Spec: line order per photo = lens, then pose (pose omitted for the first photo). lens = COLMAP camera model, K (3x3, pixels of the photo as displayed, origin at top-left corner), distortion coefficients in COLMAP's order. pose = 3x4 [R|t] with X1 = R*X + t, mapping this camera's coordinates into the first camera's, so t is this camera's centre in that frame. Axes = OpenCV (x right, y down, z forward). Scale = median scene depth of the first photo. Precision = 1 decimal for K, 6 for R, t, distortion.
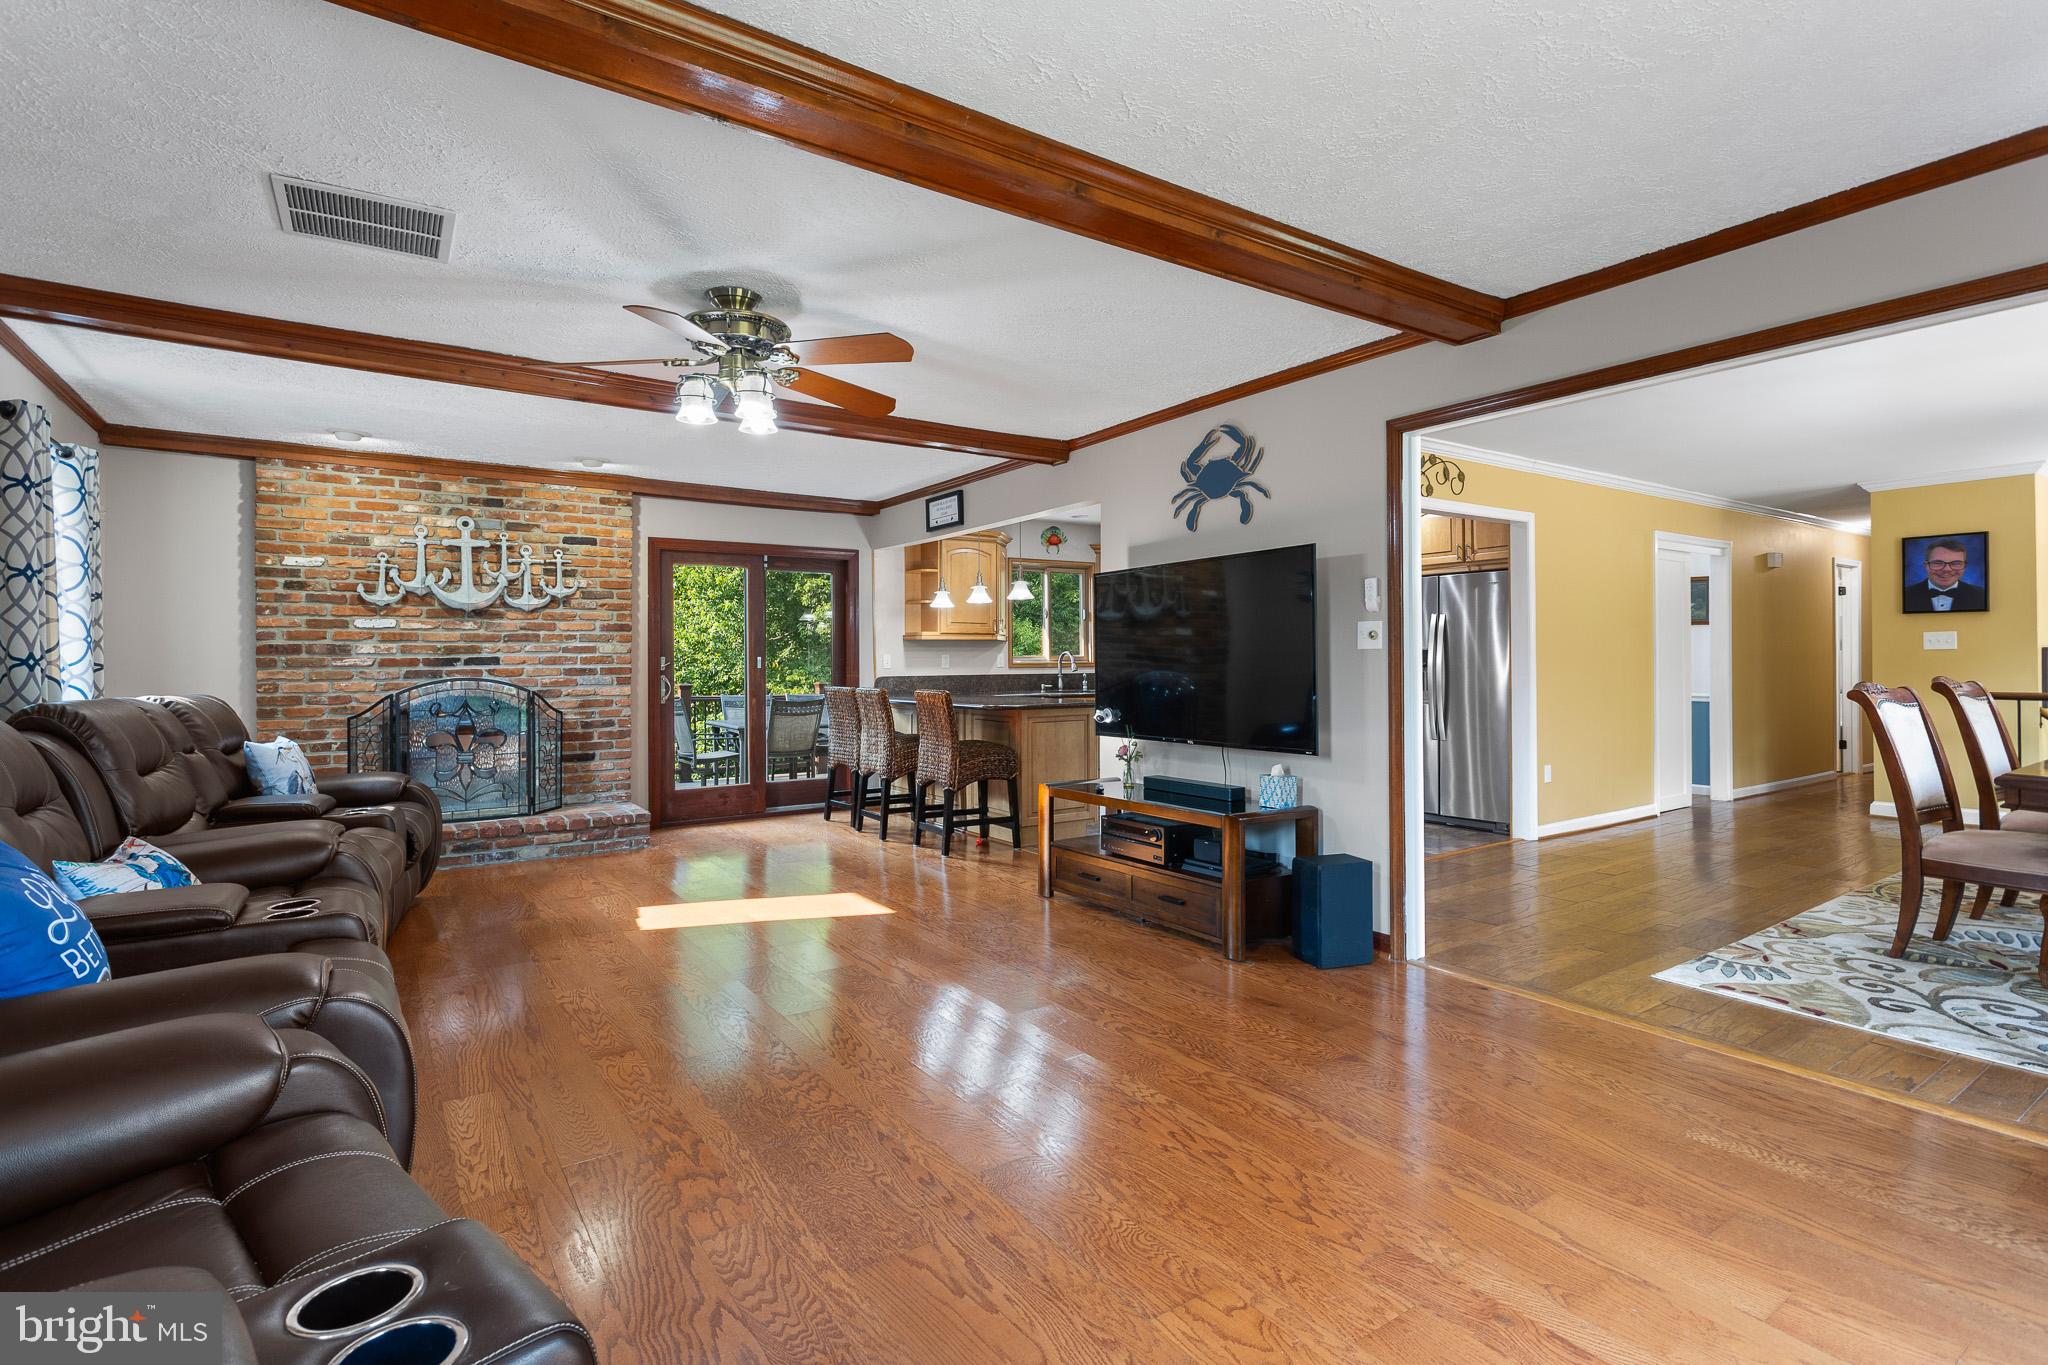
lens RADIAL K [[979.4, 0, 1018.1], [0, 979.4, 653.3], [0, 0, 1]] dist [-0.008760, 0.002444]
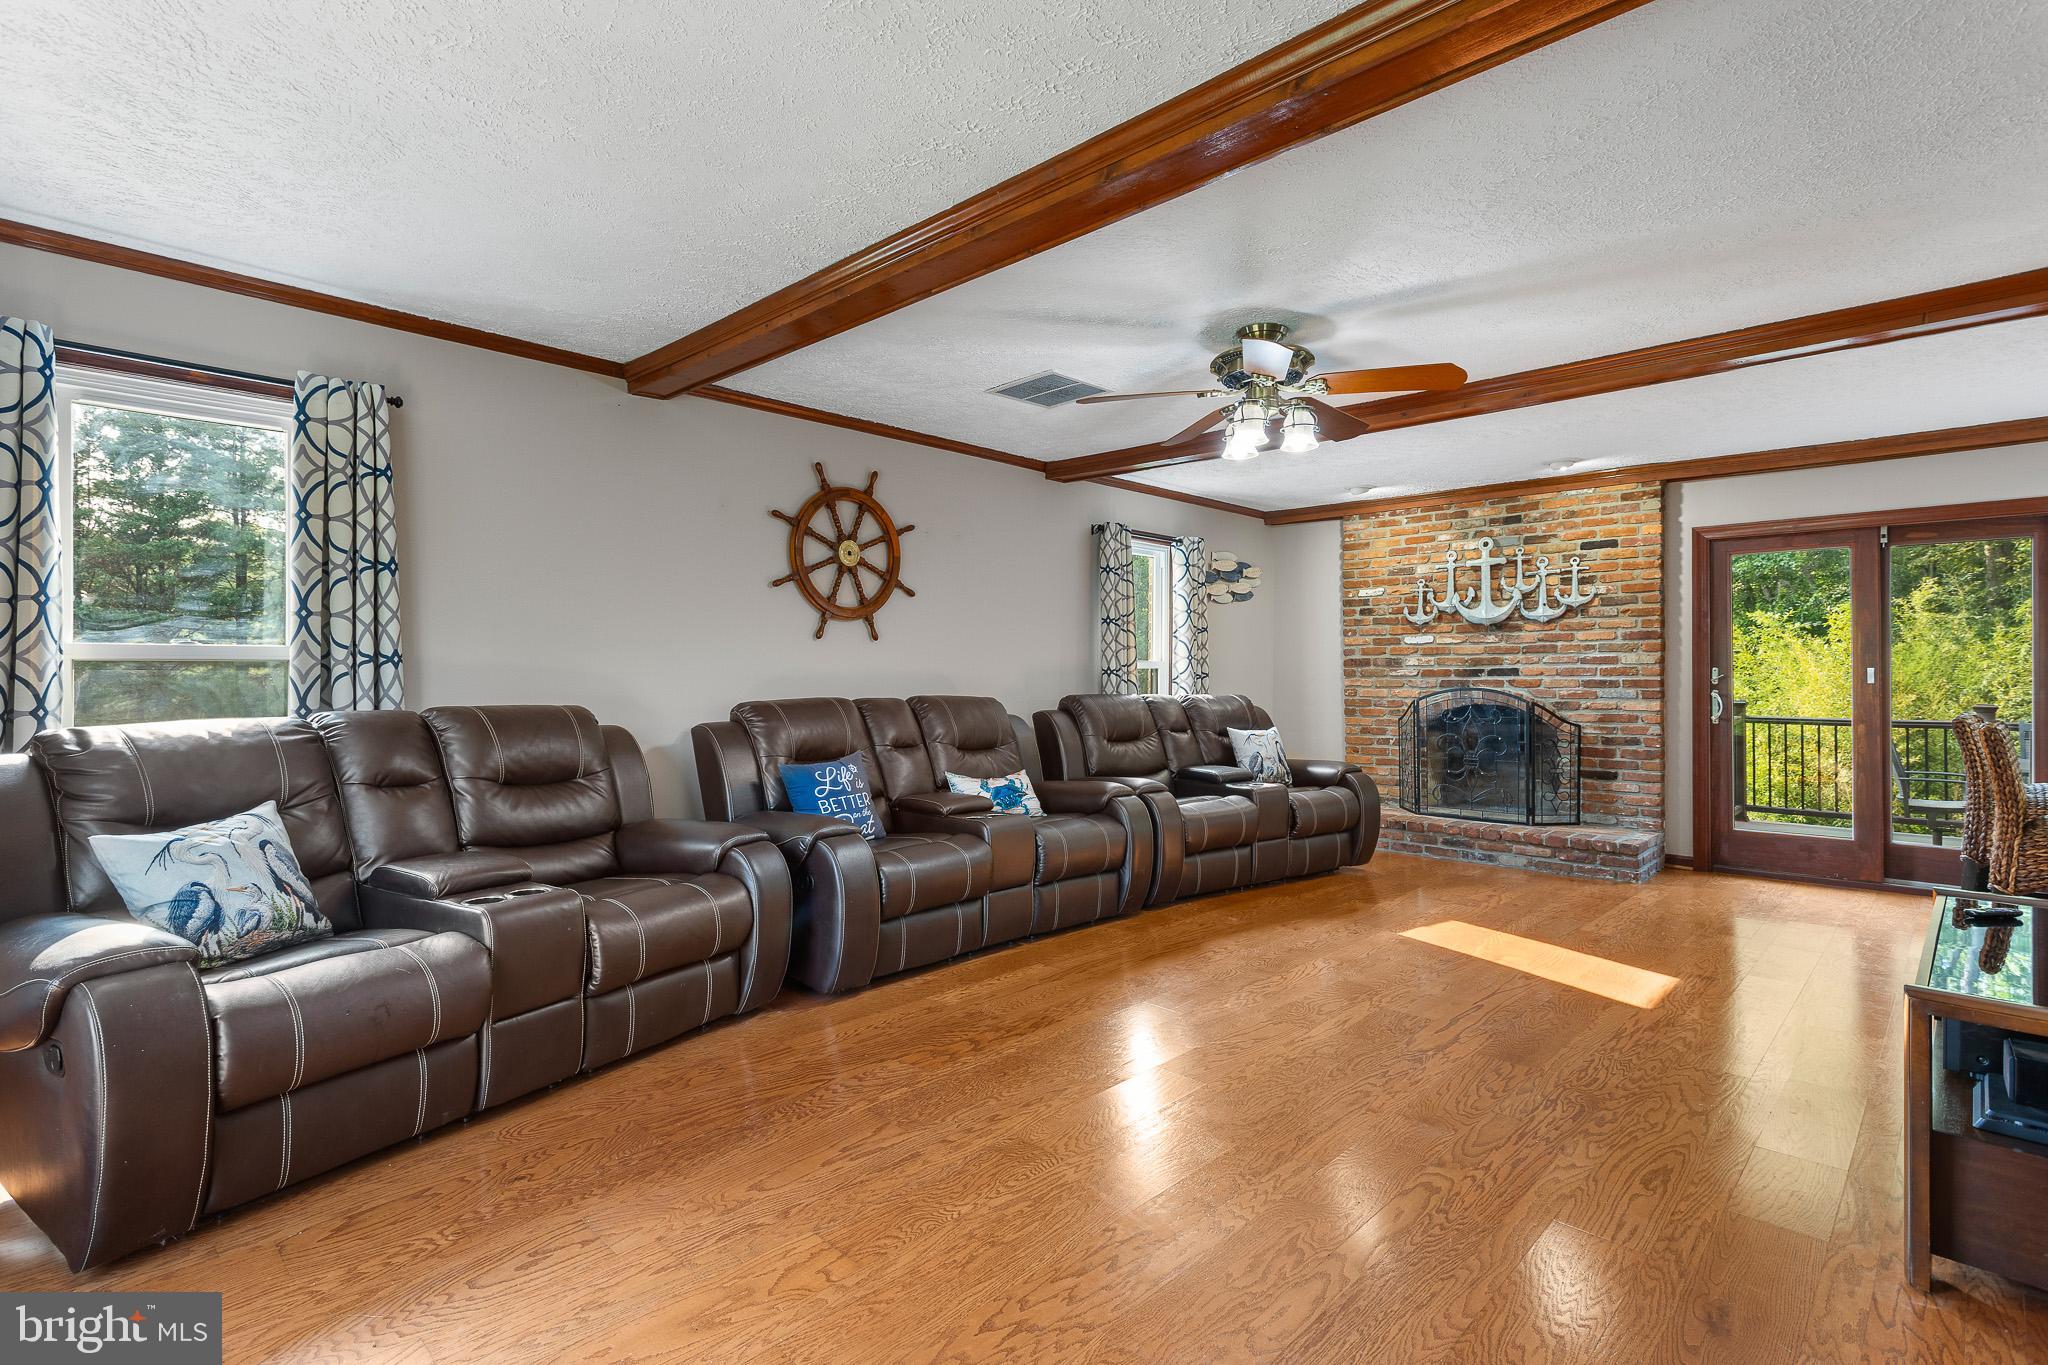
lens RADIAL K [[979.4, 0, 1029.9], [0, 979.4, 669.9], [0, 0, 1]] dist [-0.008760, 0.002444]
pose [[0.203575, 0.001254, -0.979058, 0.372382], [0.005581, 0.999981, 0.002441, -0.000029], [0.979043, -0.005961, 0.203565, 0.281992]]
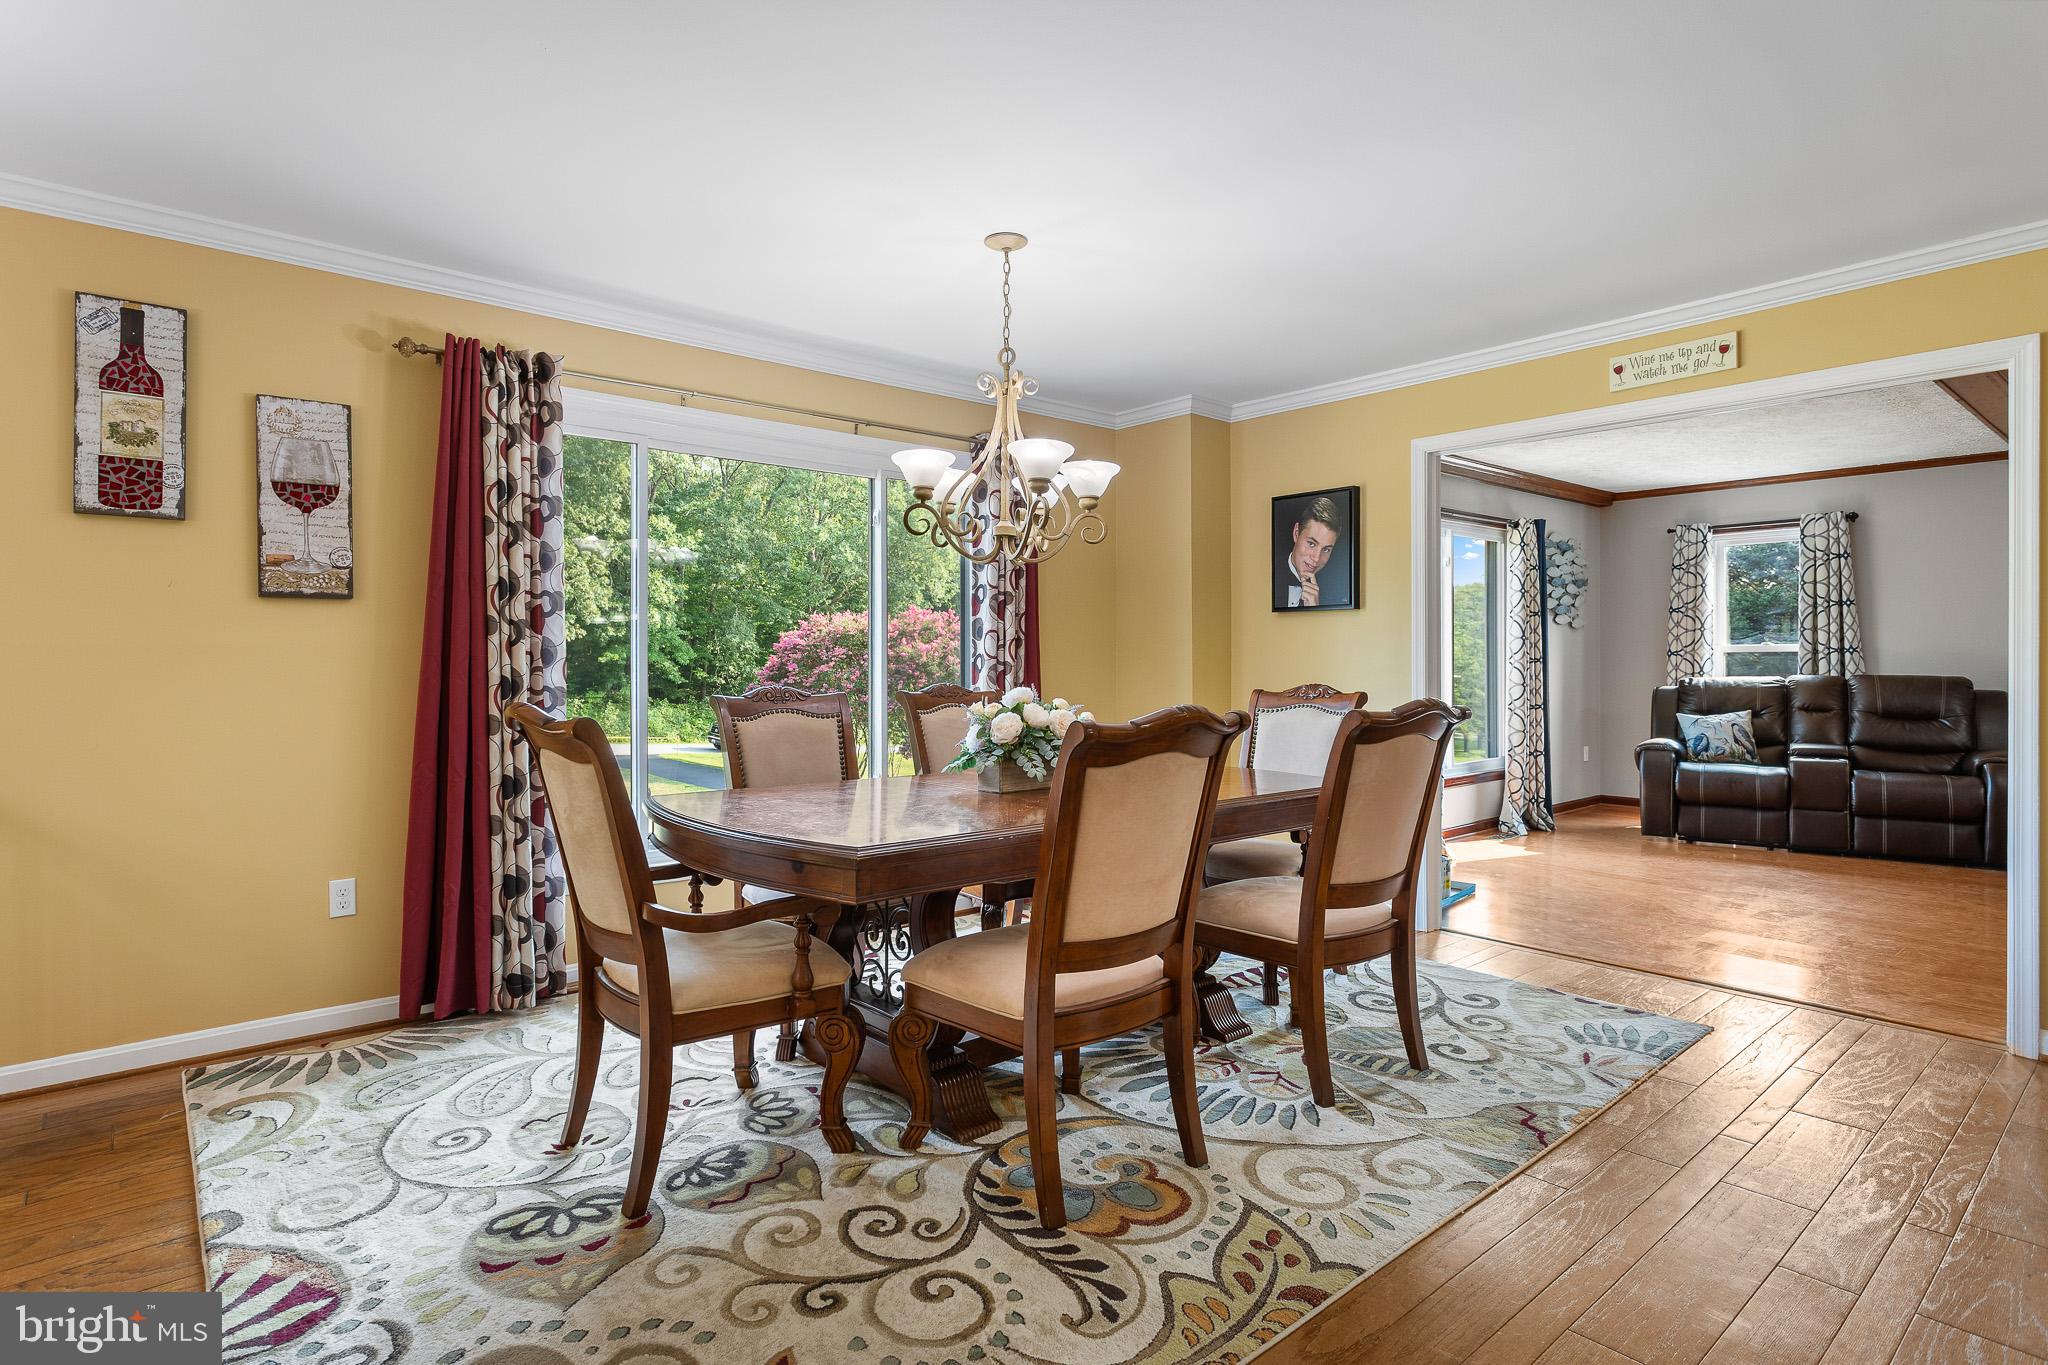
lens RADIAL K [[1030.5, 0, 1022.1], [0, 1030.5, 667.9], [0, 0, 1]] dist [-0.023310, 0.007625]
pose [[-0.994646, 0.006709, -0.103123, 0.770403], [0.006597, 0.999977, 0.001419, 0.004816], [0.103130, 0.000731, -0.994668, 1.045487]]
